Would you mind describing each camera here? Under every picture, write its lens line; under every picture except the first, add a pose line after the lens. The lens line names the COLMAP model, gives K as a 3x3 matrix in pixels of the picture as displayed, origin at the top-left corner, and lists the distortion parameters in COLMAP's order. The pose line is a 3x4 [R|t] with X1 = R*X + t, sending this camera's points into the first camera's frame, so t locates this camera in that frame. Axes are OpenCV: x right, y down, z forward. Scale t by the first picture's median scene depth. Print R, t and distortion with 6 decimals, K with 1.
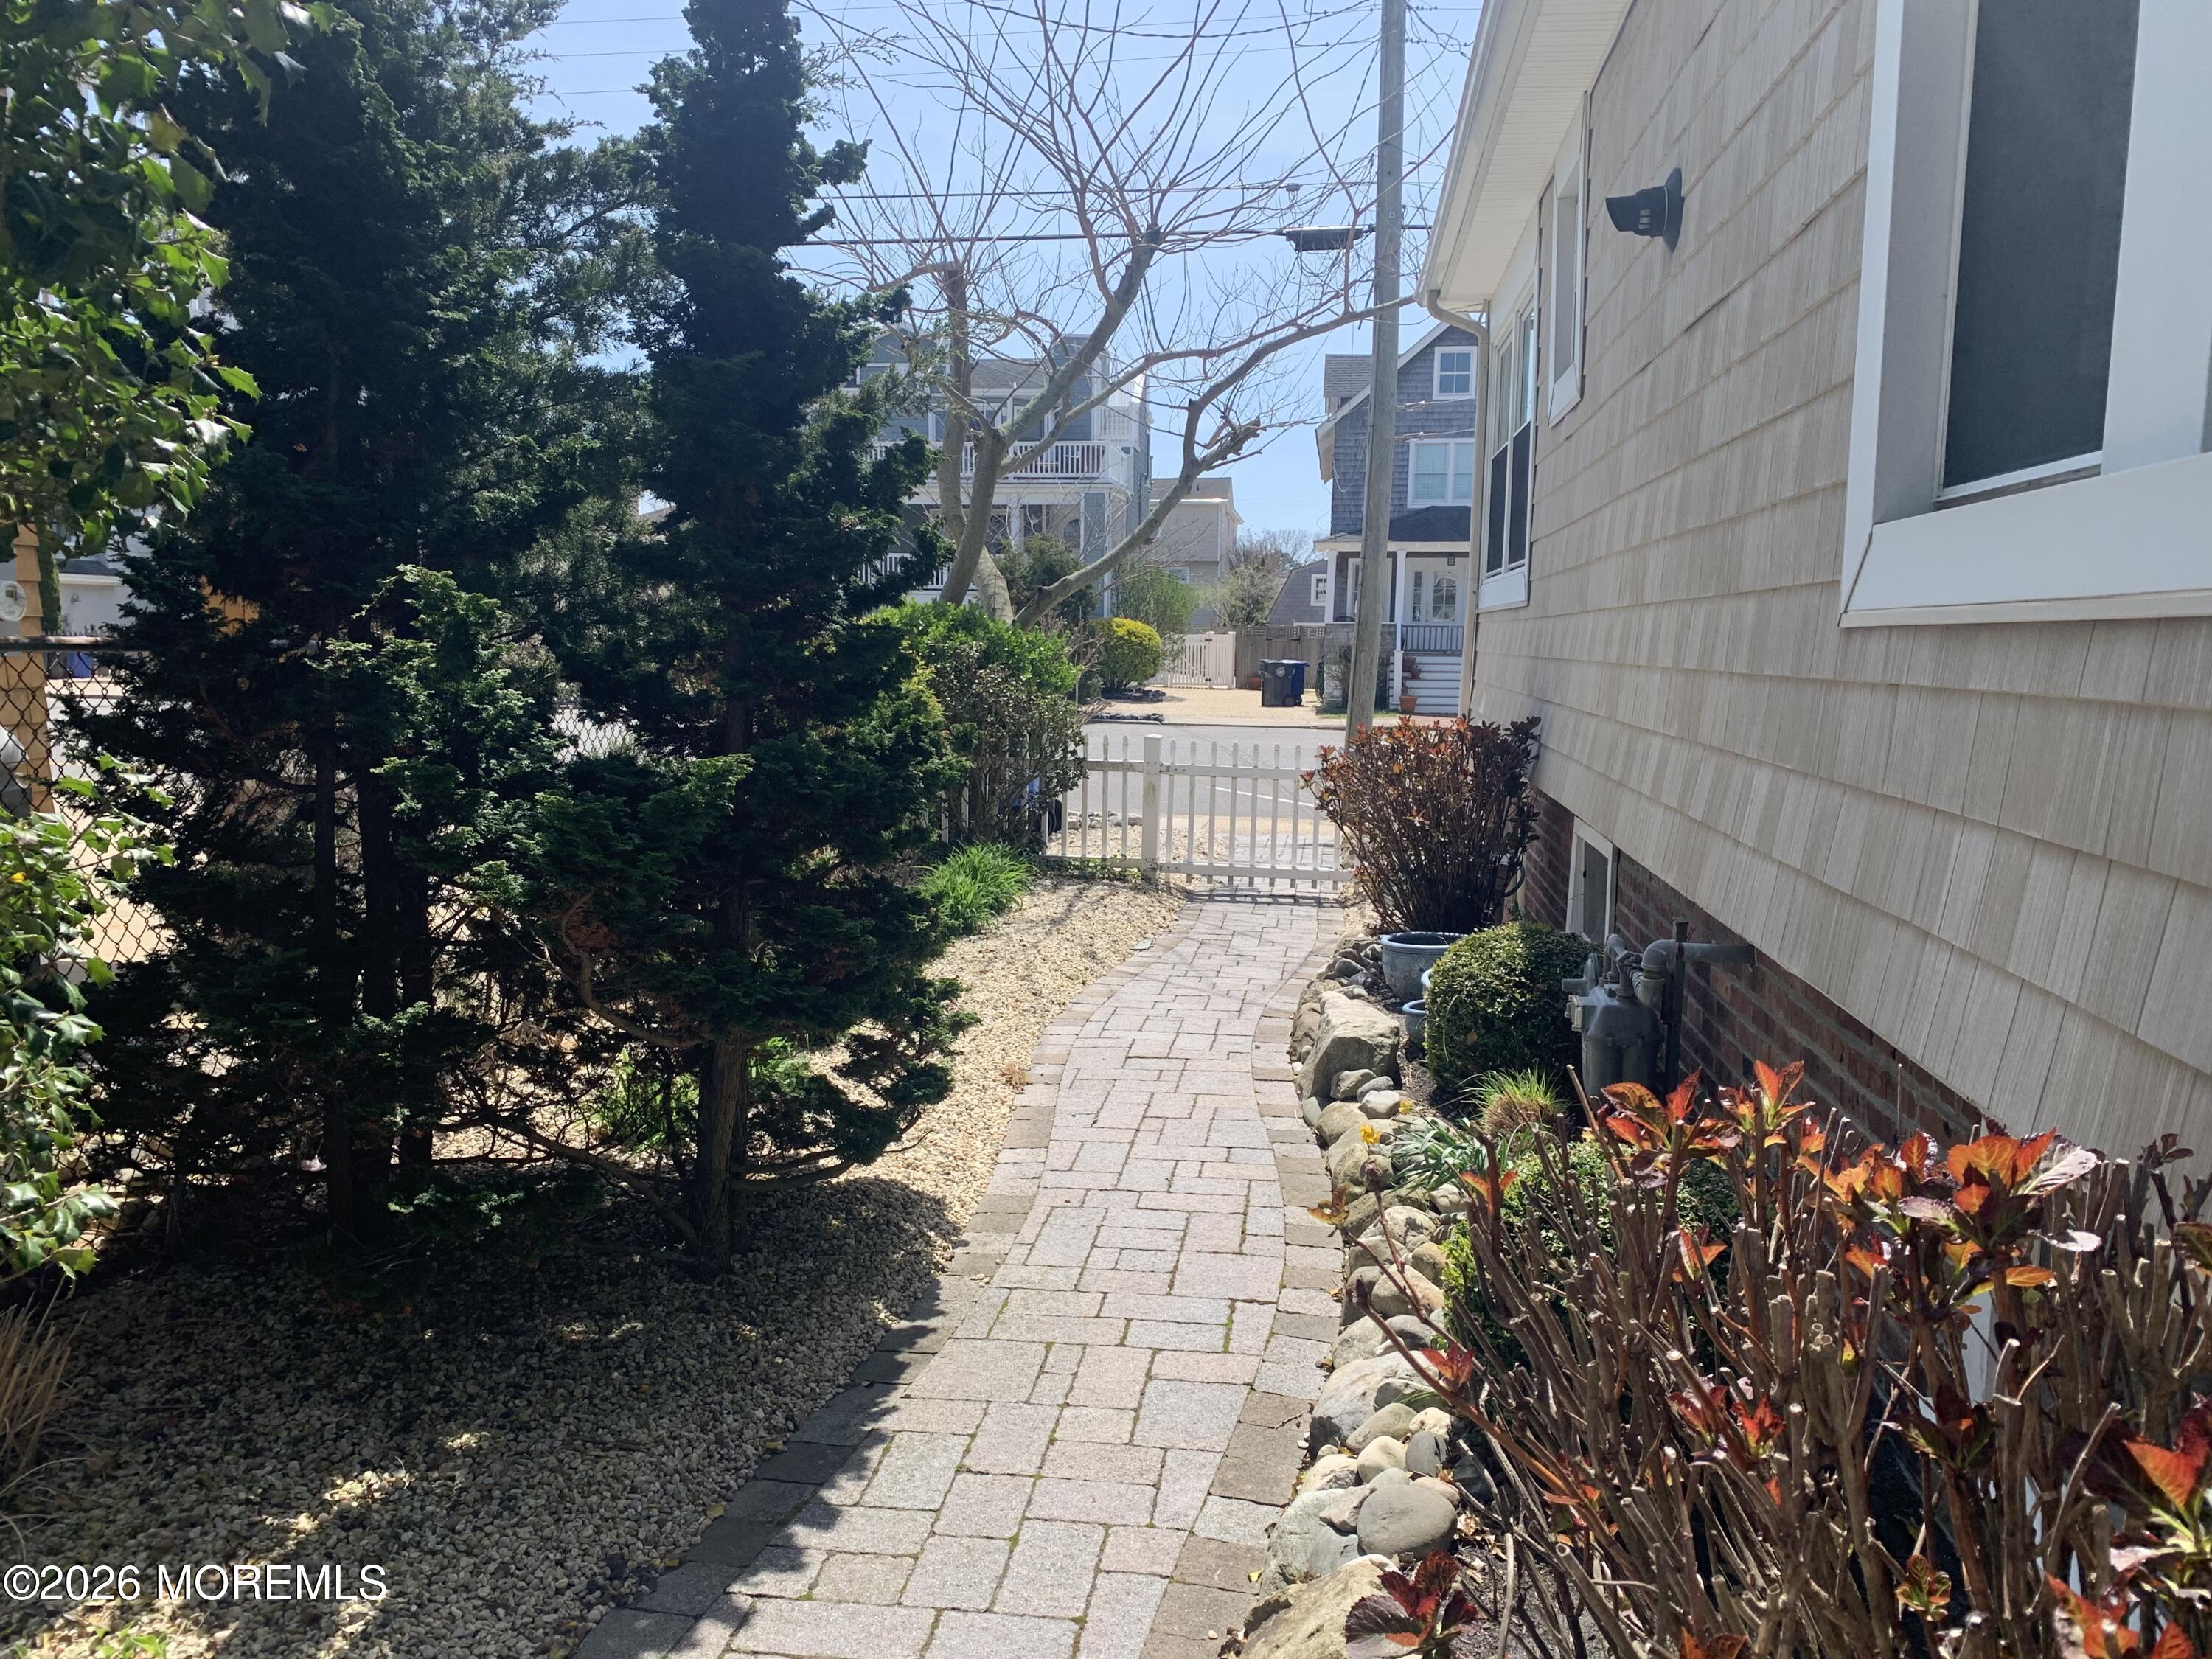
lens RADIAL K [[1662.8, 0, 1100.3], [0, 1662.8, 865.0], [0, 0, 1]] dist [0.189768, -0.504032]
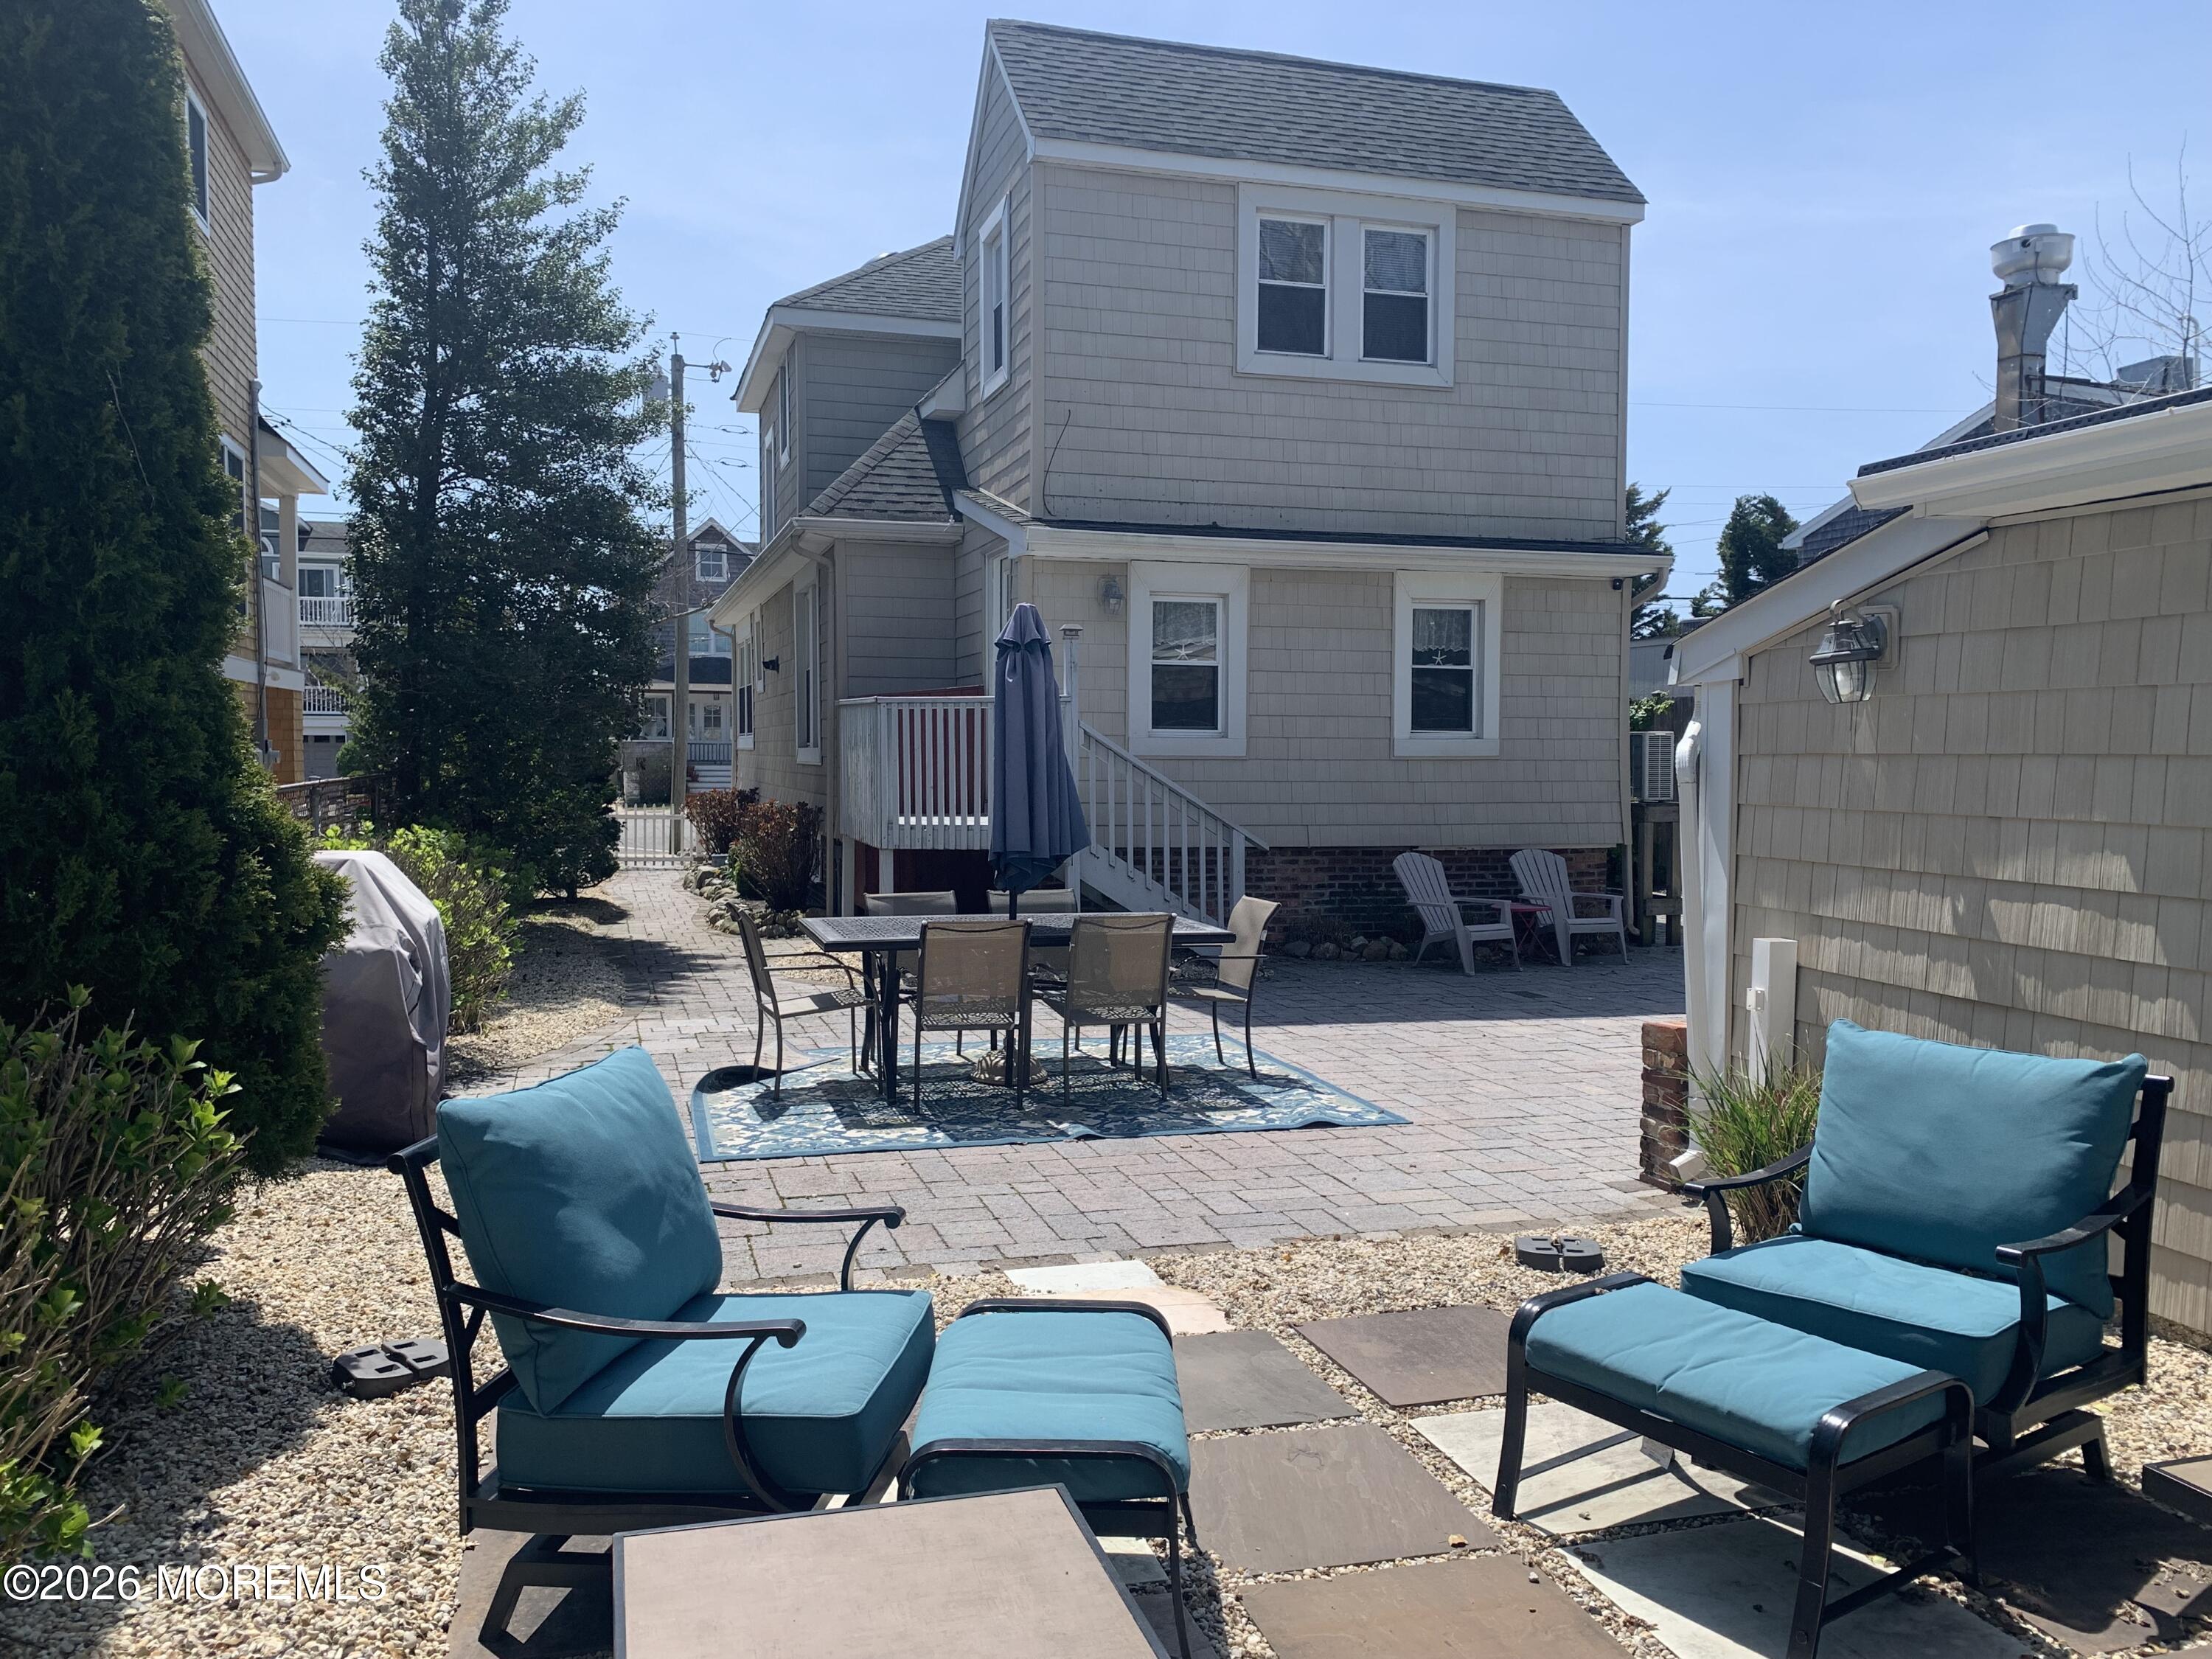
lens RADIAL K [[1669.1, 0, 1099.1], [0, 1669.1, 826.5], [0, 0, 1]] dist [0.079369, -0.118460]
pose [[0.908930, -0.023874, 0.416265, -0.305625], [0.059501, 0.995568, -0.072825, 0.166095], [-0.412682, 0.090961, 0.906322, -1.382141]]
